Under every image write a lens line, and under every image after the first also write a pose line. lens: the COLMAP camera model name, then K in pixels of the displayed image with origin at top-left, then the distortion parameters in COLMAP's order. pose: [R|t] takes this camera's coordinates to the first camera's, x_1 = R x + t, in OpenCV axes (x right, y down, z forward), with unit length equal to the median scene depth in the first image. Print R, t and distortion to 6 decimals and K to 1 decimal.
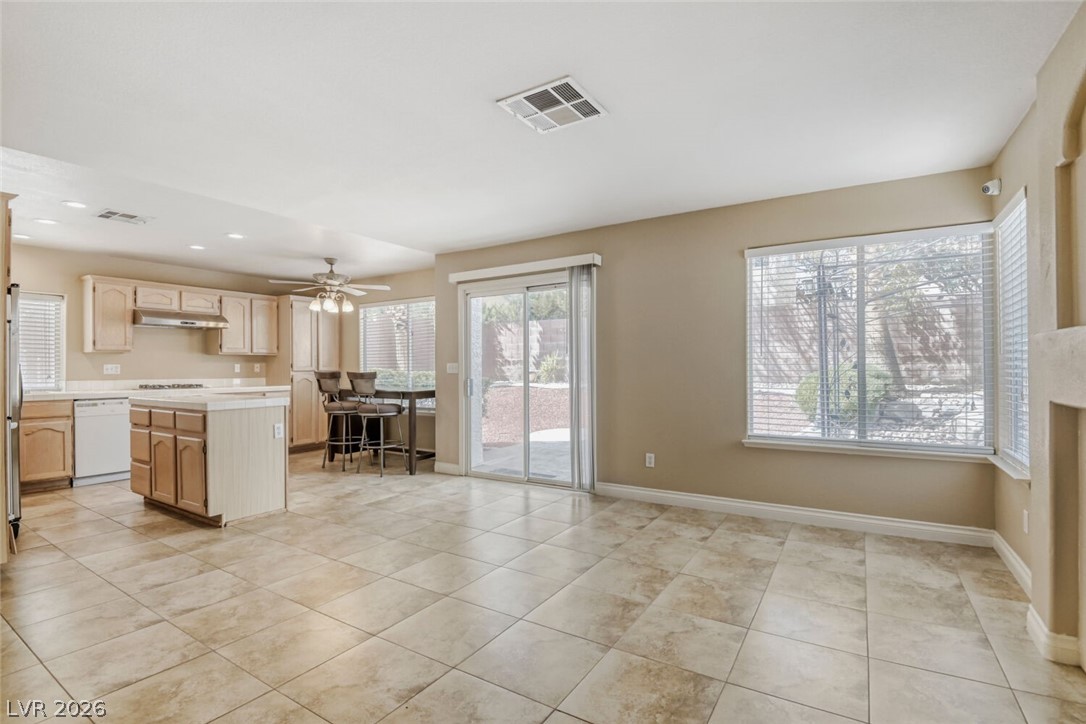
lens RADIAL K [[501.2, 0, 538.8], [0, 501.2, 368.9], [0, 0, 1]] dist [-0.000565, -0.026554]
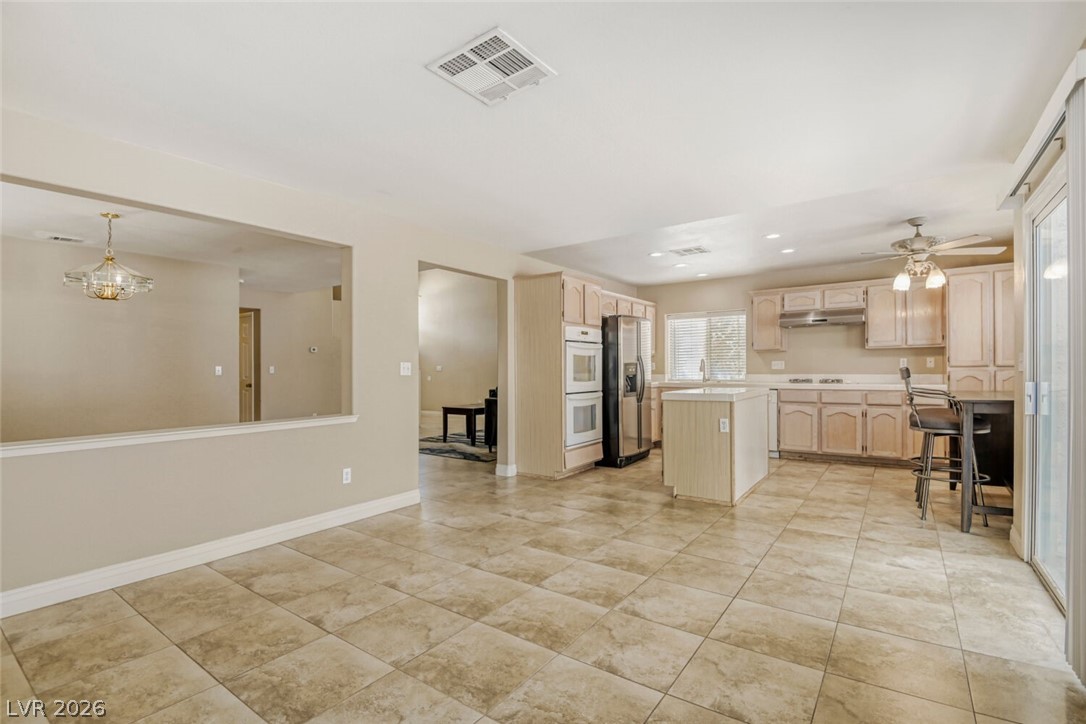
lens RADIAL K [[508.5, 0, 542.6], [0, 508.5, 366.2], [0, 0, 1]] dist [-0.000350, -0.028878]
pose [[-0.053961, 0.001134, -0.998542, 0.408010], [0.007838, 0.999969, 0.000712, -0.001684], [0.998512, -0.007788, -0.053968, 0.504946]]
